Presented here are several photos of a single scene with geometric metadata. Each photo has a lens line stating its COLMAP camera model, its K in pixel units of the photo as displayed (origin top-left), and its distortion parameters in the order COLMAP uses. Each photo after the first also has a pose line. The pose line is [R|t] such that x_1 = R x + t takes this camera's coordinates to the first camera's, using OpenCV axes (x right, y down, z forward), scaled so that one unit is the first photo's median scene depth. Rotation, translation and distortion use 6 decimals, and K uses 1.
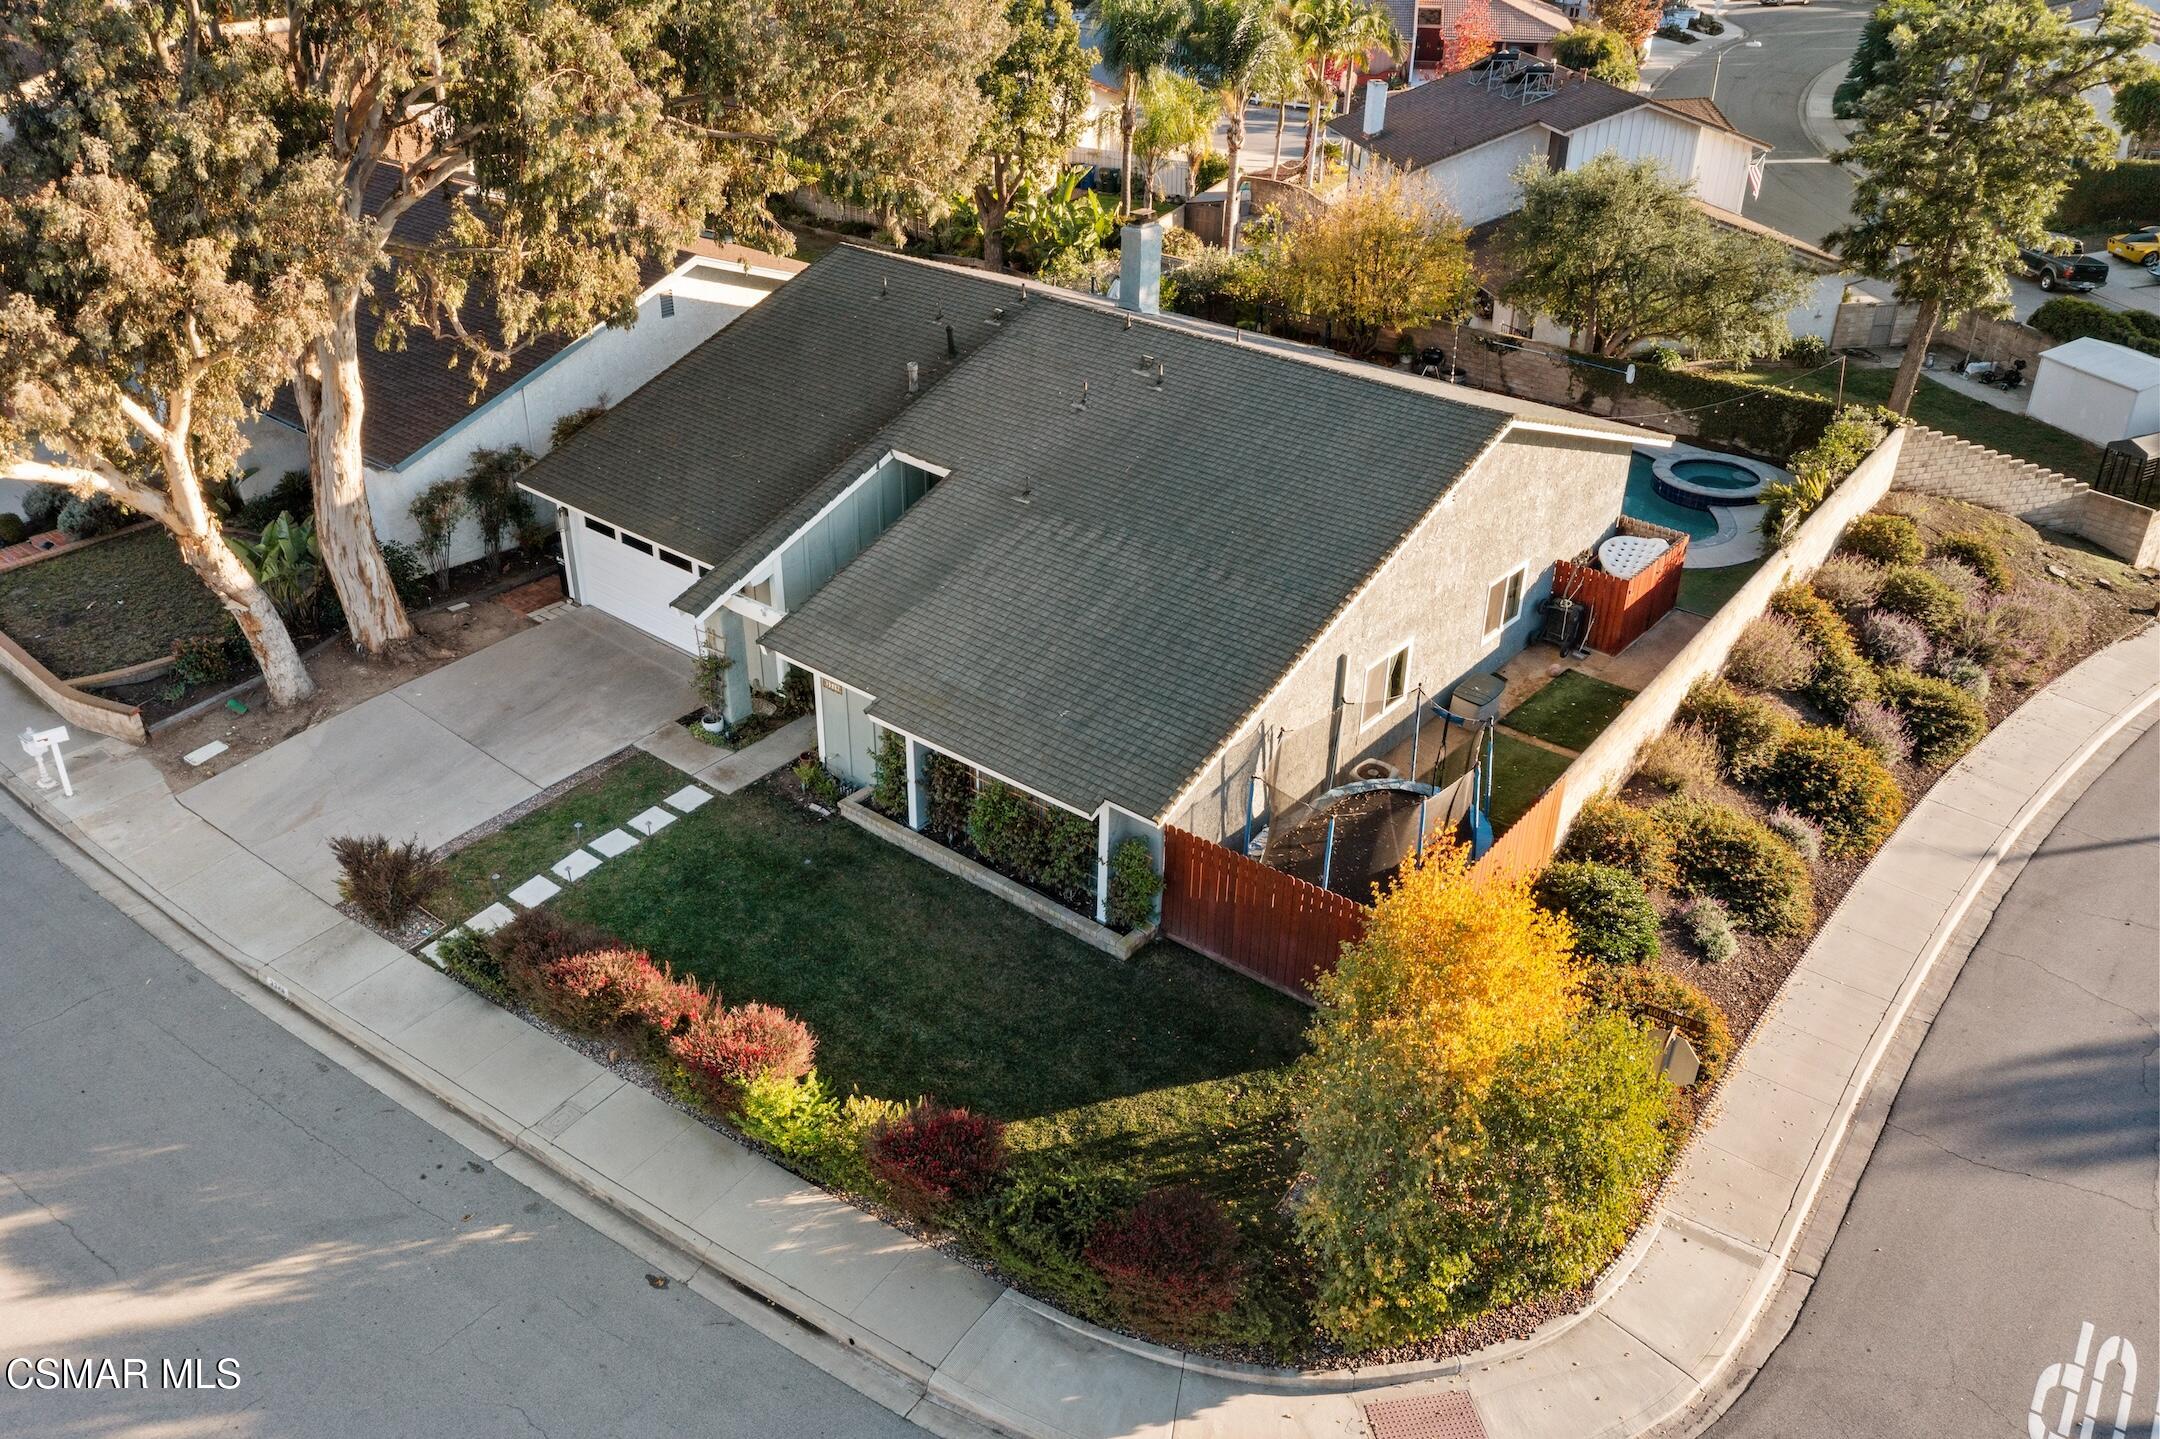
lens RADIAL K [[1728.3, 0, 1080.0], [0, 1728.3, 719.5], [0, 0, 1]] dist [-0.002346, 0.009417]
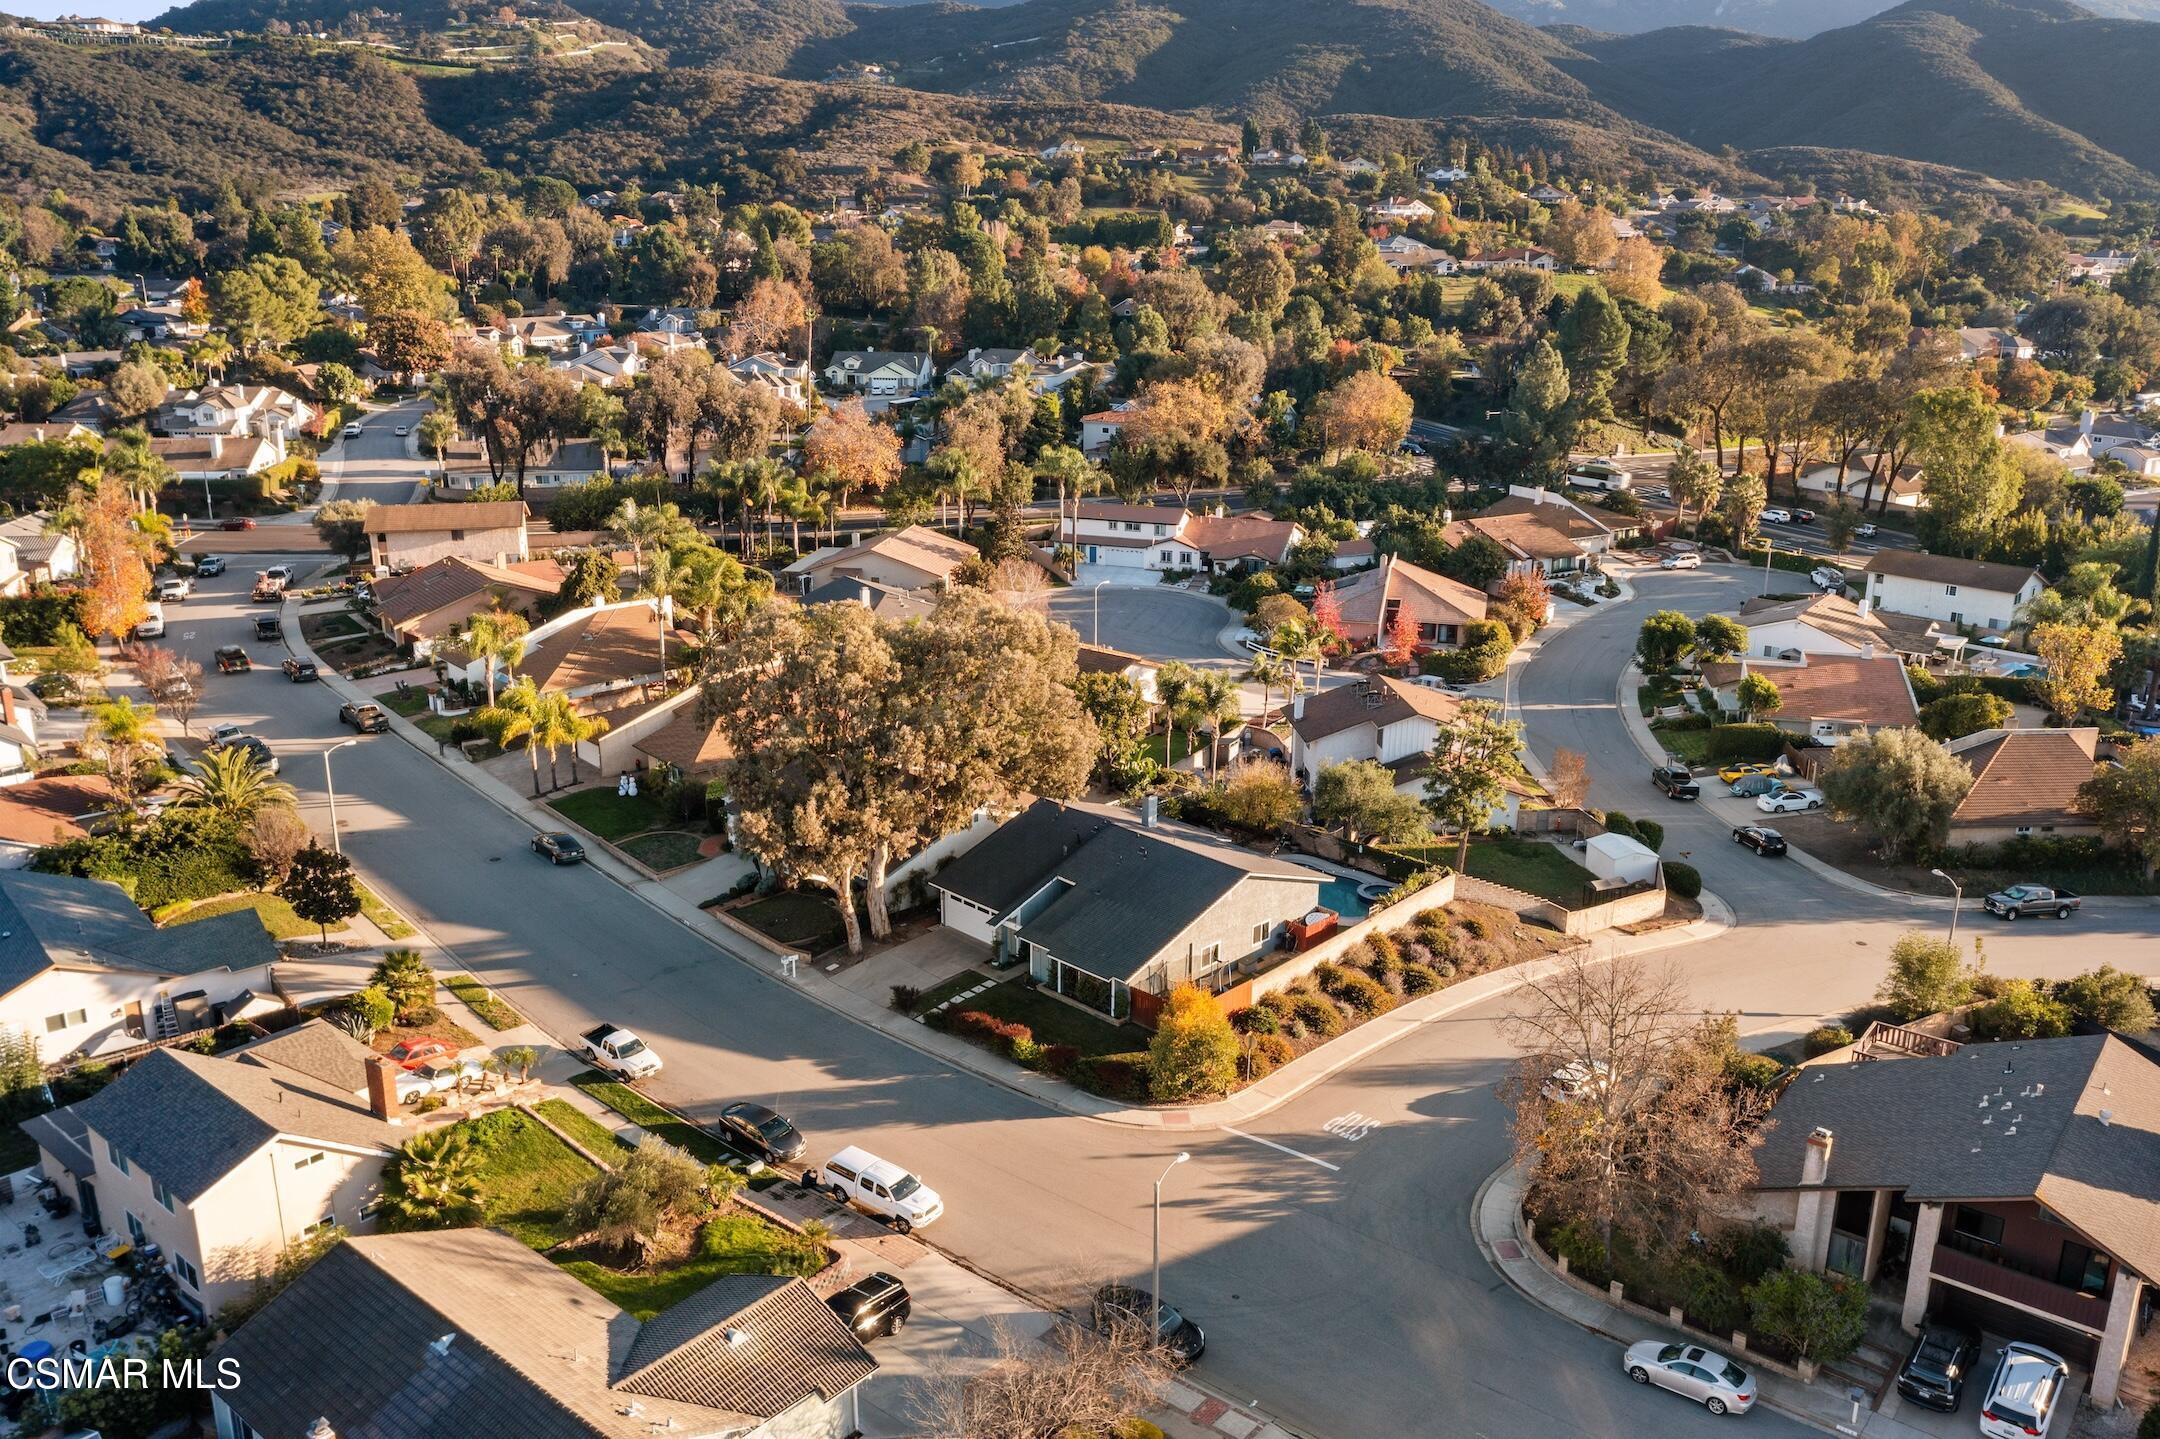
lens RADIAL K [[1728.3, 0, 1080.0], [0, 1728.3, 719.5], [0, 0, 1]] dist [-0.002346, 0.009417]
pose [[0.995776, 0.020040, -0.089602, 0.204040], [-0.039739, 0.973816, -0.223839, 0.262663], [0.082771, 0.226455, 0.970498, -2.067349]]
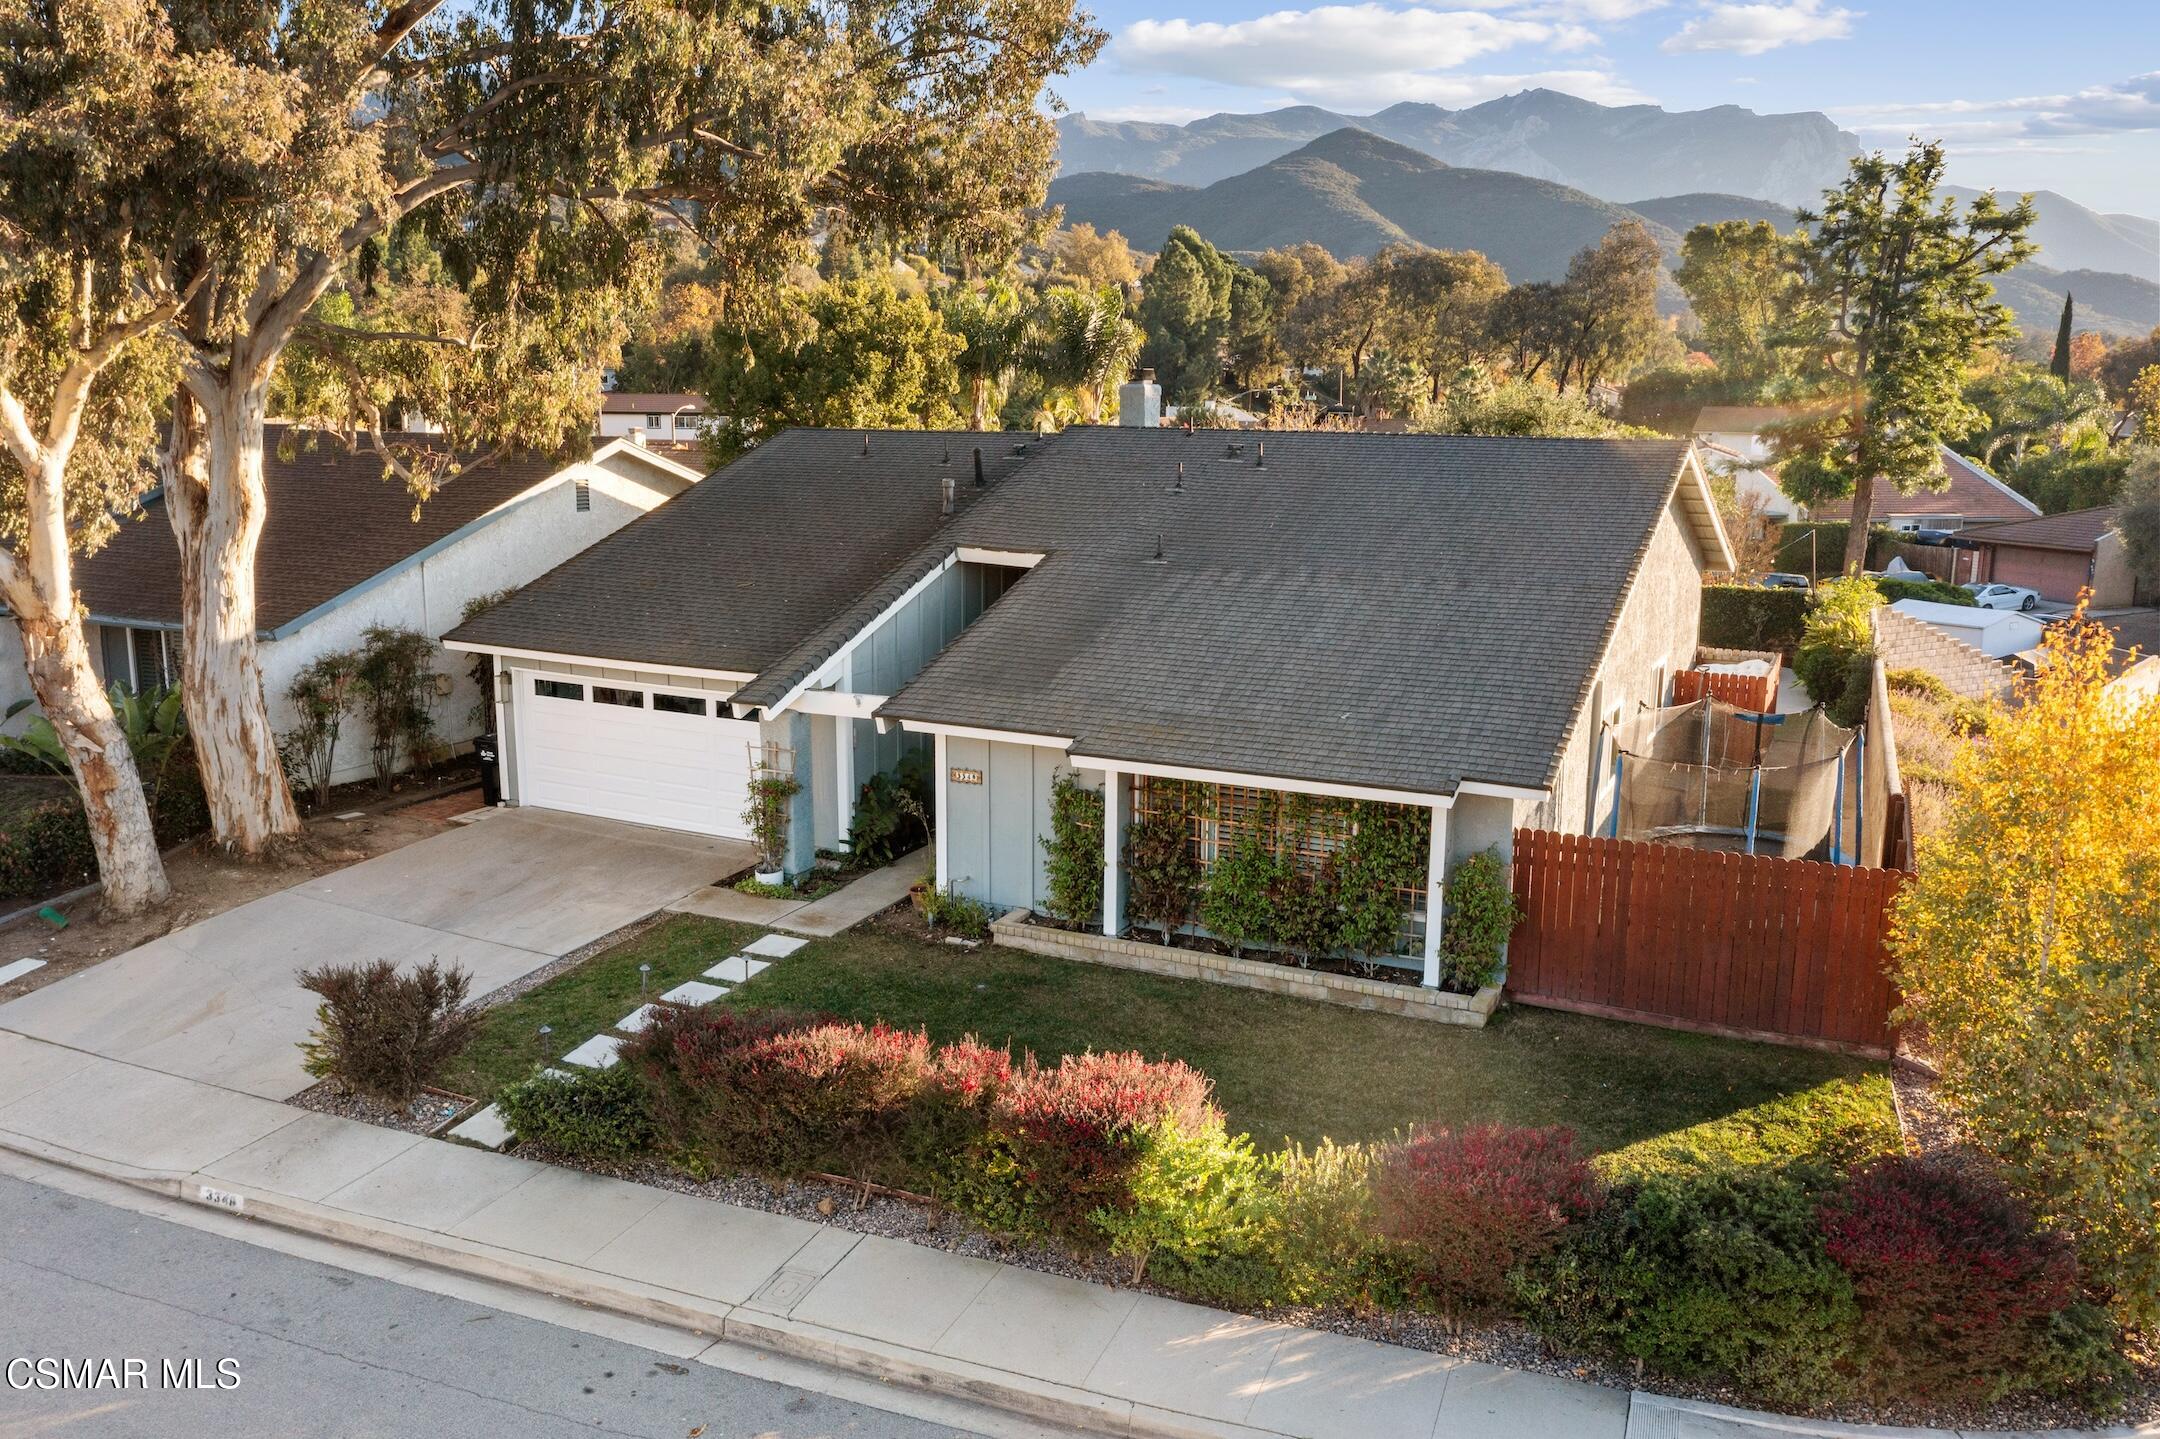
lens RADIAL K [[1728.3, 0, 1080.0], [0, 1728.3, 719.5], [0, 0, 1]] dist [-0.002346, 0.009417]
pose [[0.973383, -0.049809, 0.223704, -0.245400], [0.117452, 0.946588, -0.300294, 0.178104], [-0.196798, 0.318575, 0.927243, 0.259548]]
